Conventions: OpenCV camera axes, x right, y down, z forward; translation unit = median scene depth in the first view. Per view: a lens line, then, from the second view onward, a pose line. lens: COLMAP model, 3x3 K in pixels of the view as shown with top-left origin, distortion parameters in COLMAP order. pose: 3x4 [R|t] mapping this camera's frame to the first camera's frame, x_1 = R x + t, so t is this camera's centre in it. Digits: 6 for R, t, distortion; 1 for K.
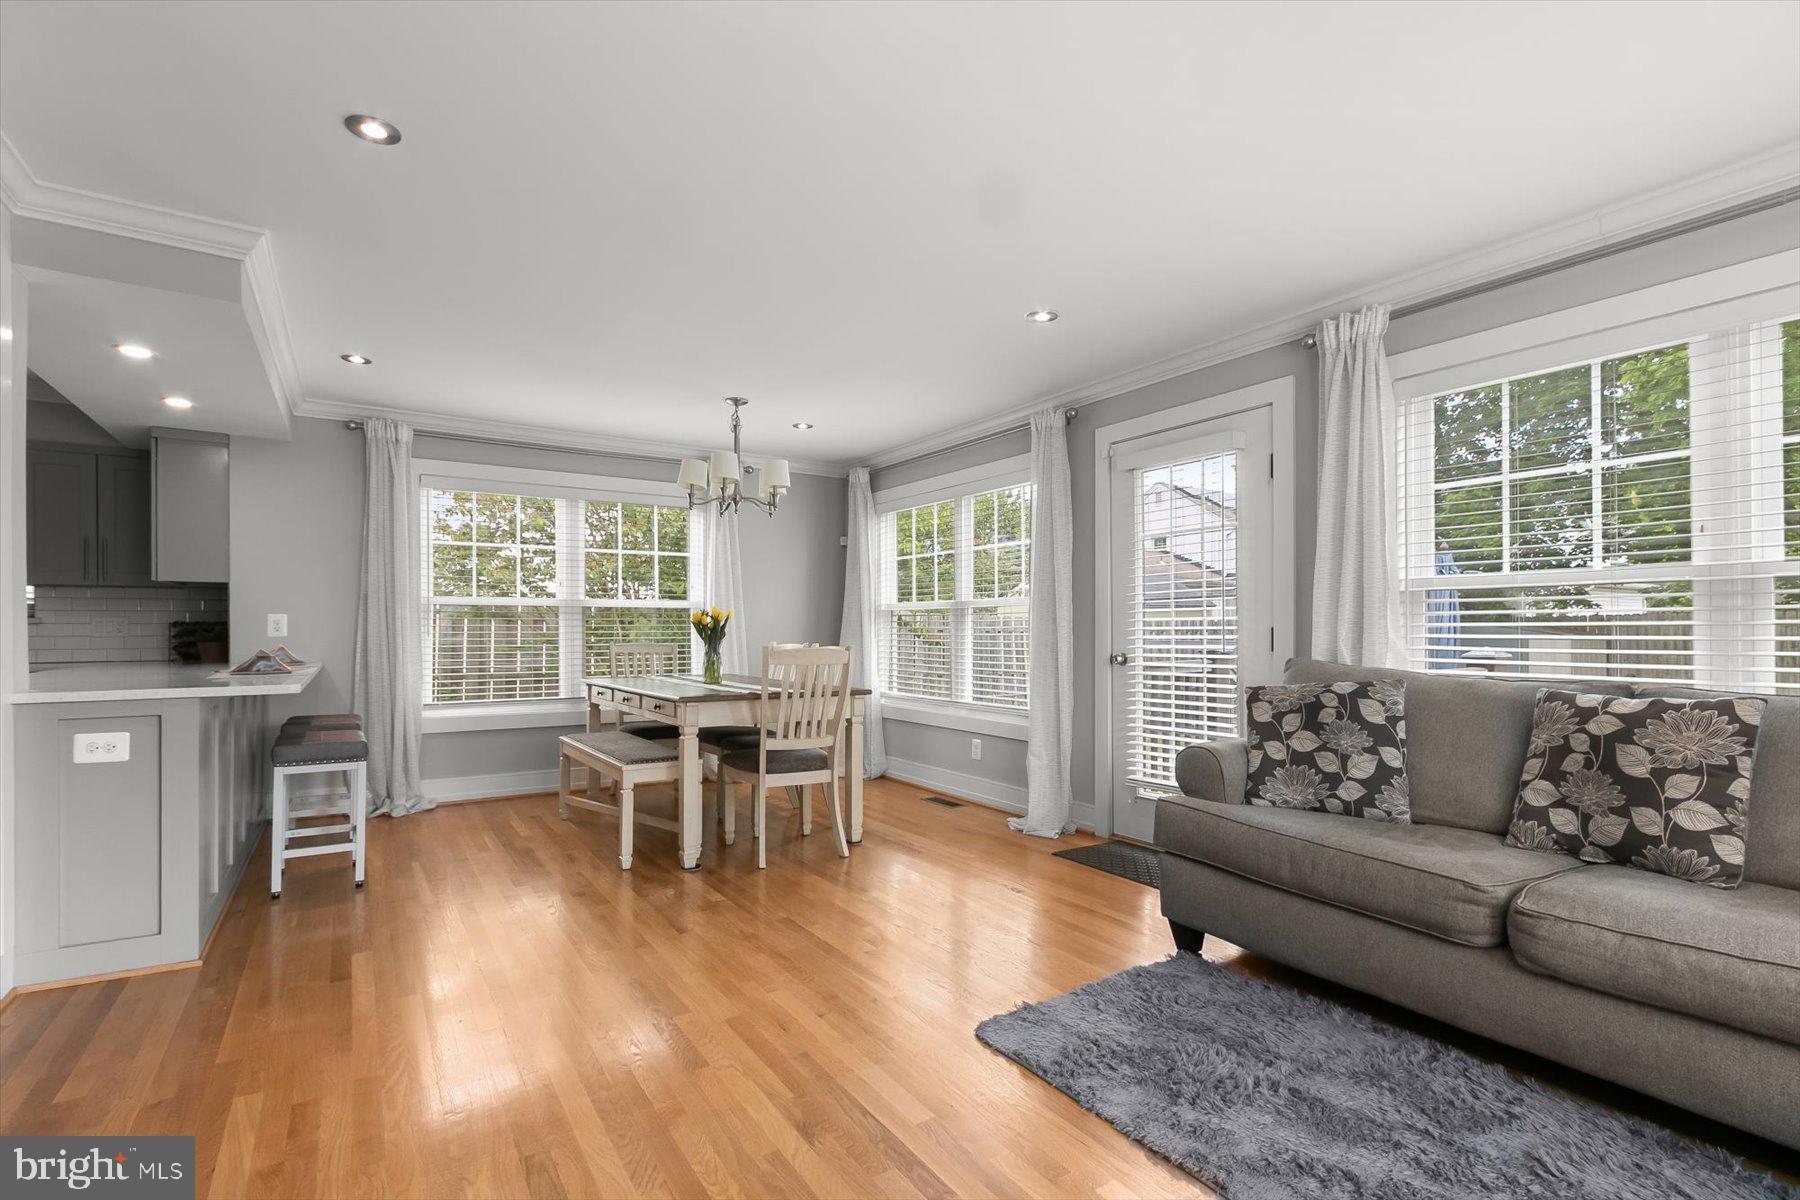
lens RADIAL K [[836.0, 0, 904.2], [0, 836.0, 626.9], [0, 0, 1]] dist [0.001874, 0.000522]
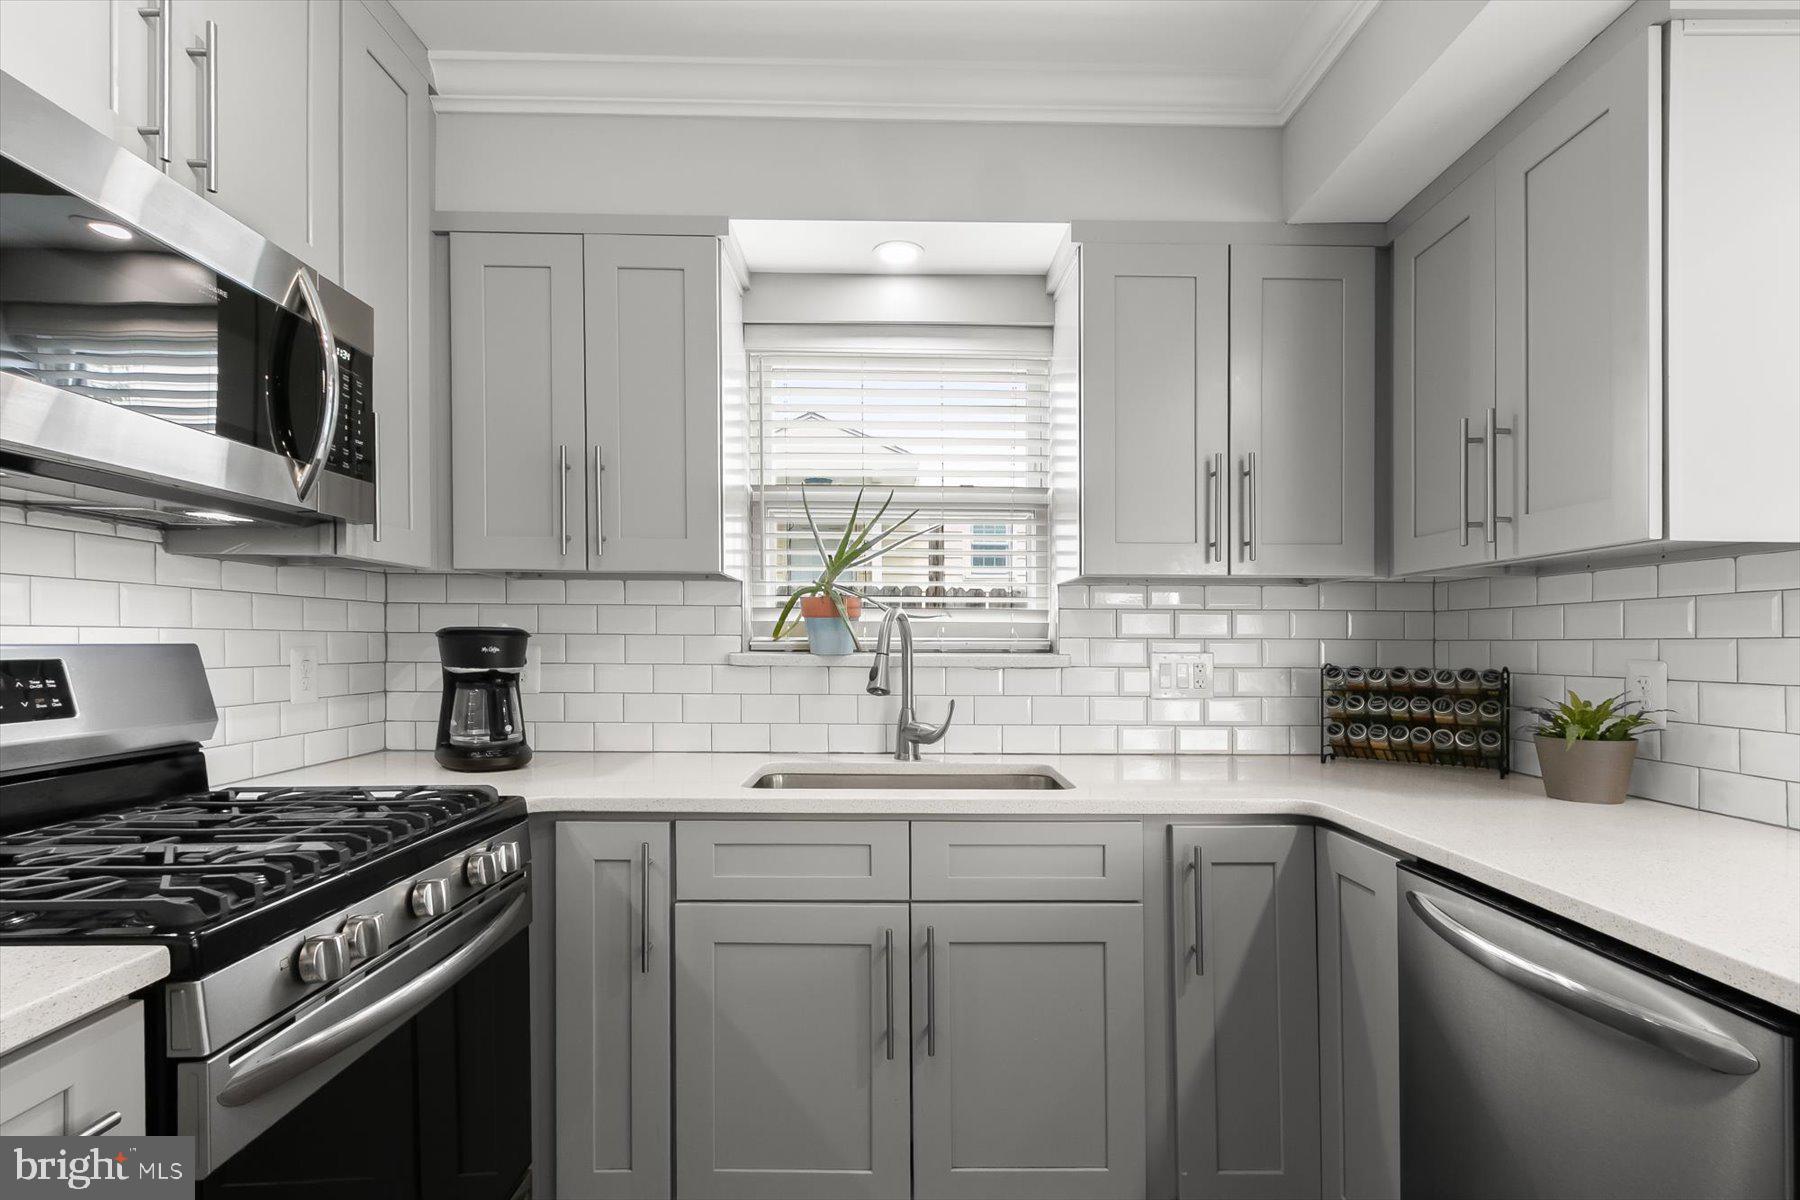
lens RADIAL K [[868.1, 0, 914.6], [0, 868.1, 659.2], [0, 0, 1]] dist [0.002923, 0.000128]
pose [[0.849543, 0.019654, -0.527154, -0.894829], [-0.006760, 0.999629, 0.026376, -0.020316], [0.527477, -0.018844, 0.849361, 0.588204]]
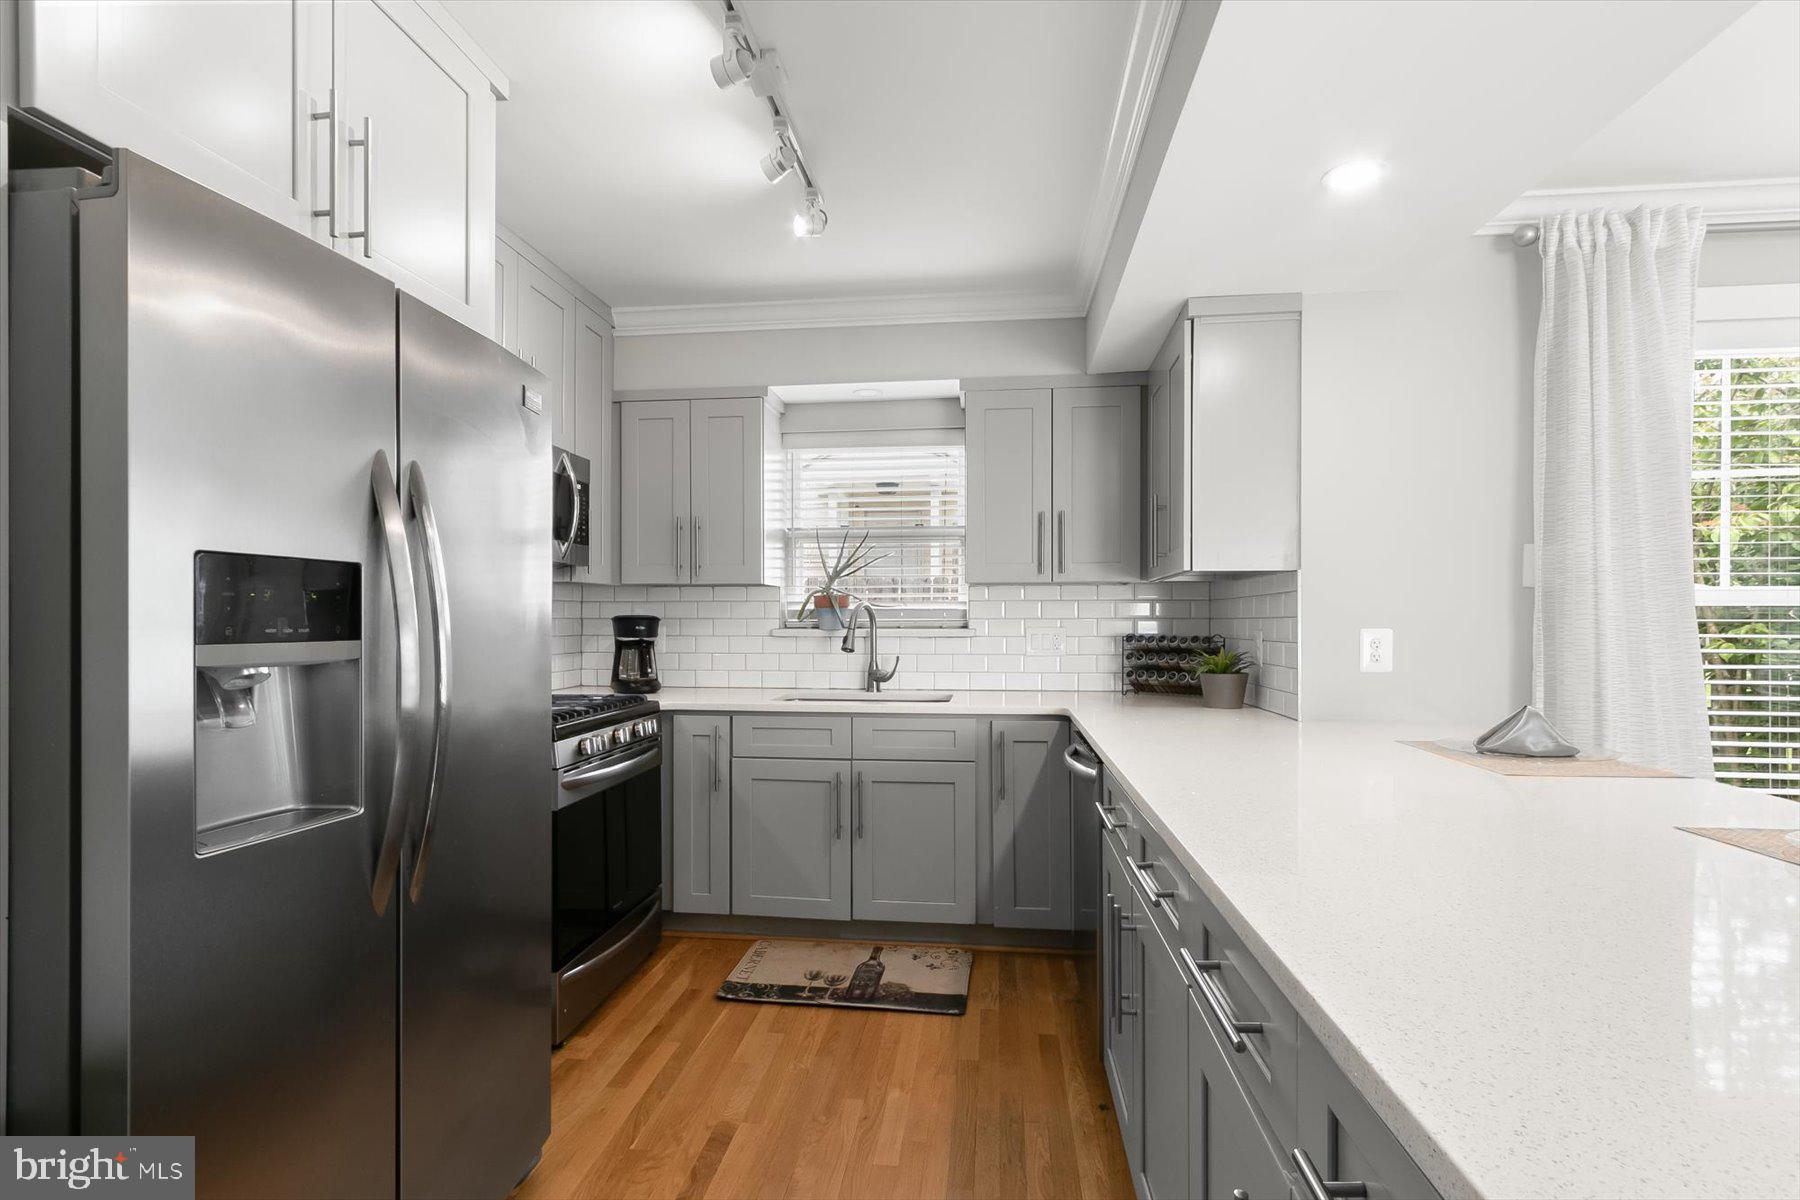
lens RADIAL K [[850.8, 0, 890.0], [0, 850.8, 601.5], [0, 0, 1]] dist [0.001796, 0.000125]
pose [[0.765717, -0.010143, -0.643097, -0.638565], [0.001394, 0.999899, -0.014111, -0.024819], [0.643176, 0.009908, 0.765655, 0.403628]]
